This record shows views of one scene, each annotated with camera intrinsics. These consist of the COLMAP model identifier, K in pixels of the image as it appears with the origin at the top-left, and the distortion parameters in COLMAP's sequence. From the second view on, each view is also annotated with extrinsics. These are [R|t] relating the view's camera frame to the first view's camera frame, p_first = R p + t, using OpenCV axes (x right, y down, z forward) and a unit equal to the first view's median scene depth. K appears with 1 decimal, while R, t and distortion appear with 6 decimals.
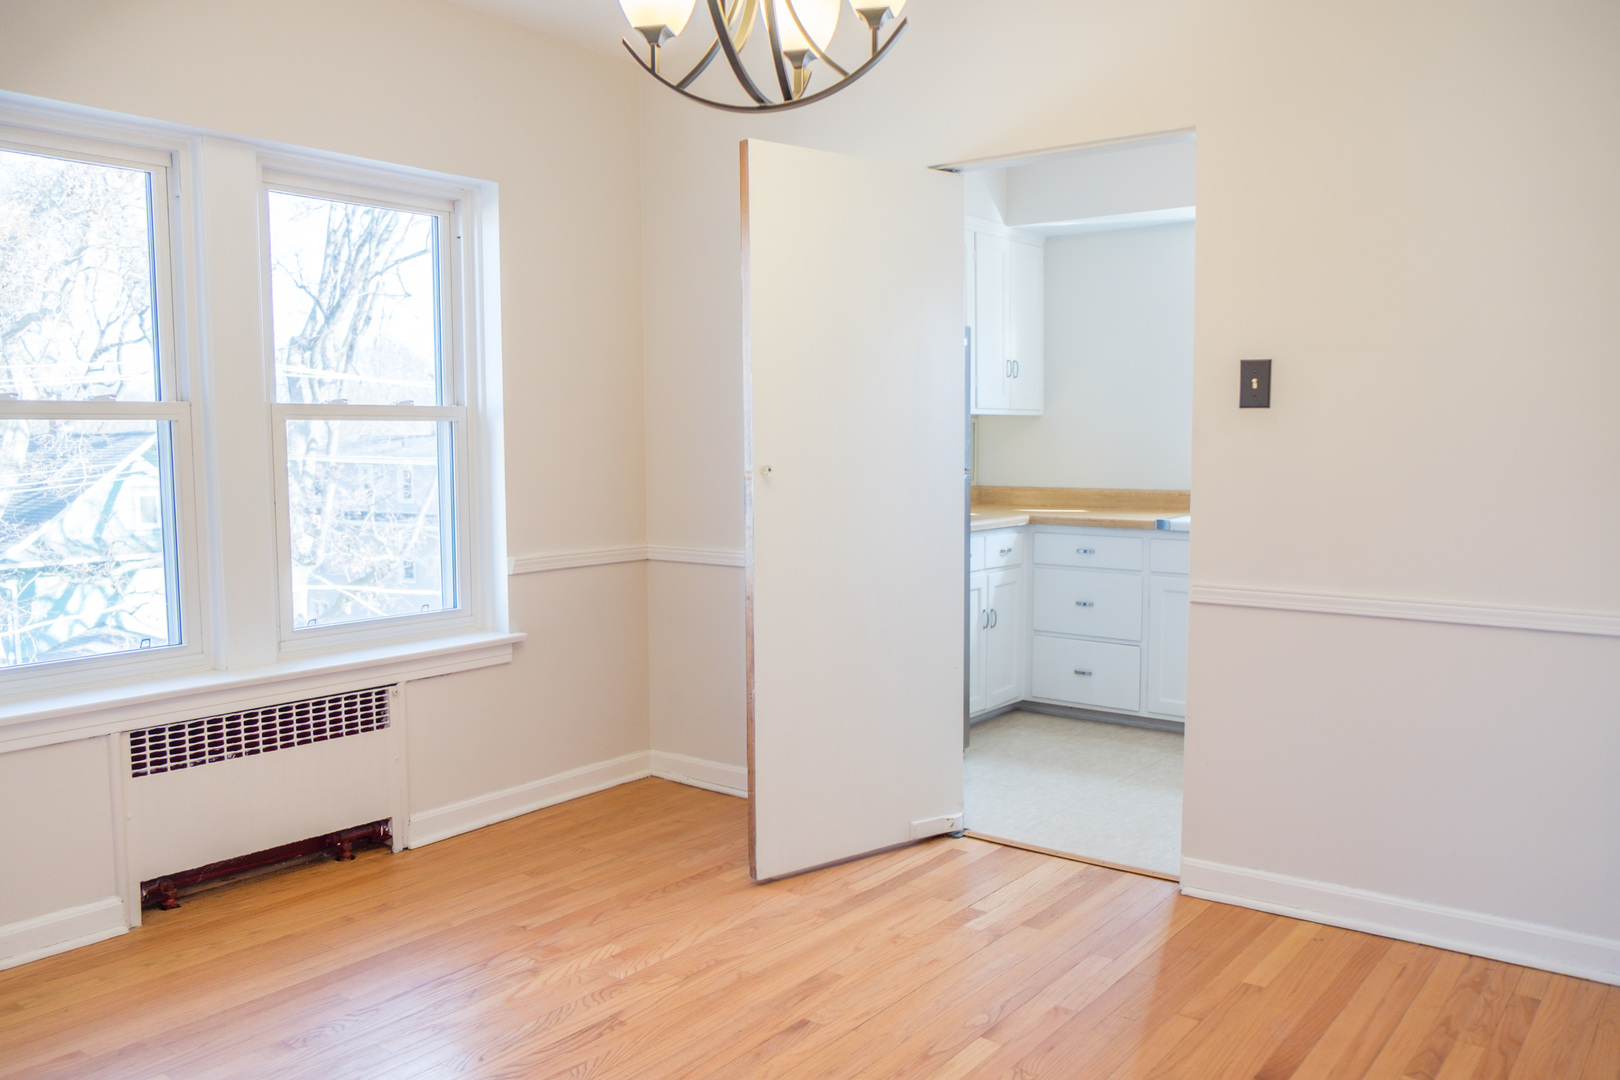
lens RADIAL K [[1253.7, 0, 816.3], [0, 1253.7, 545.0], [0, 0, 1]] dist [-0.047846, 0.029151]
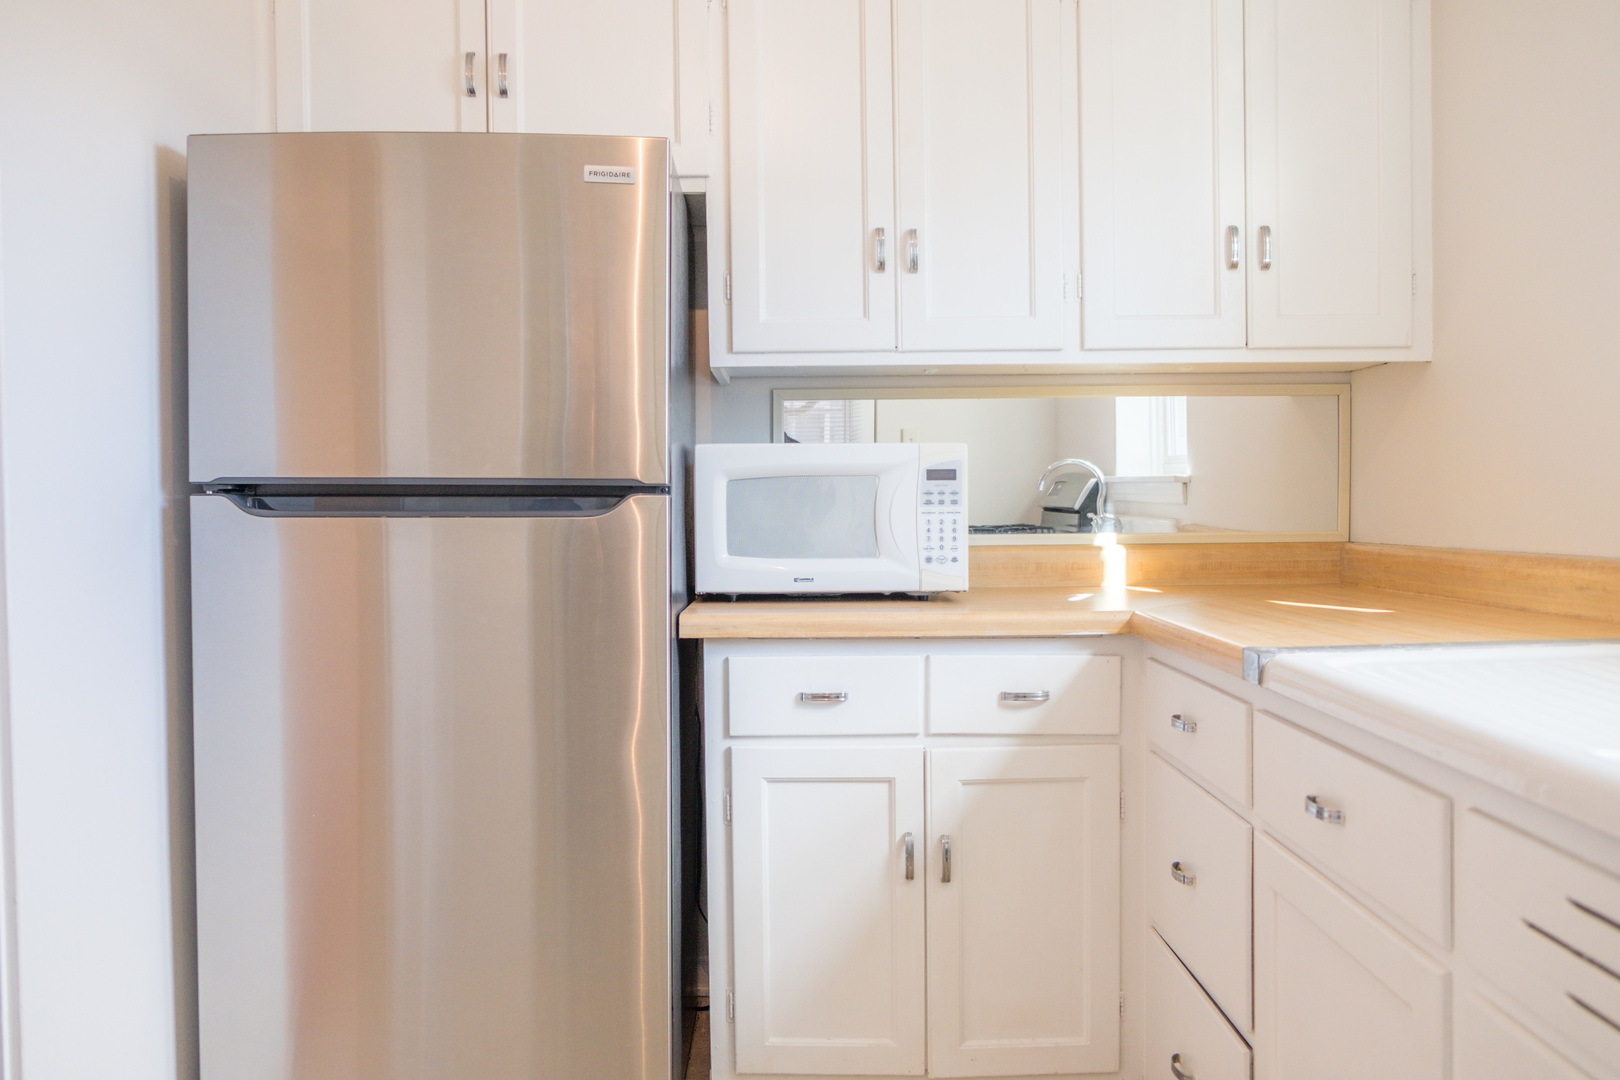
lens RADIAL K [[1286.8, 0, 812.4], [0, 1286.8, 545.2], [0, 0, 1]] dist [-0.039843, 0.019095]
pose [[0.607030, 0.024646, -0.794296, 0.606090], [-0.064785, 0.997727, -0.018553, -0.043679], [0.792034, 0.062721, 0.607247, 0.978127]]
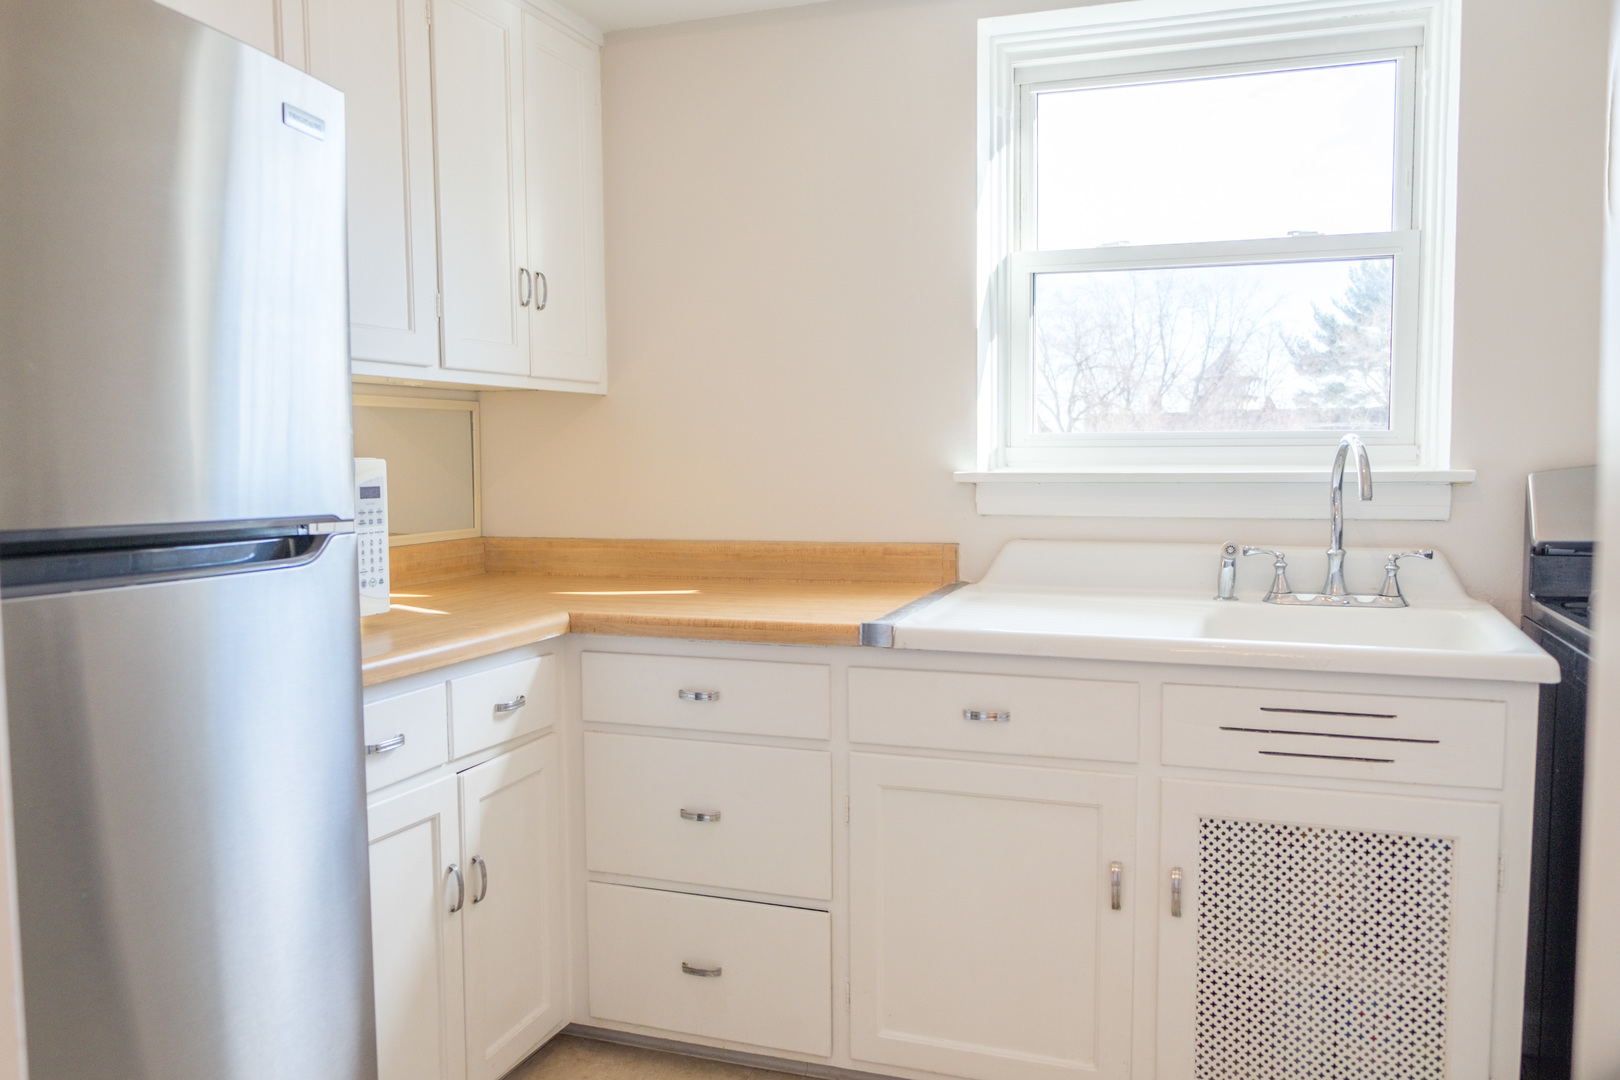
lens RADIAL K [[1253.7, 0, 816.3], [0, 1253.7, 545.0], [0, 0, 1]] dist [-0.047846, 0.029151]
pose [[0.952383, -0.022540, 0.304071, 0.172871], [0.028355, 0.999490, -0.014720, -0.055200], [-0.303584, 0.022641, 0.952536, 0.803361]]
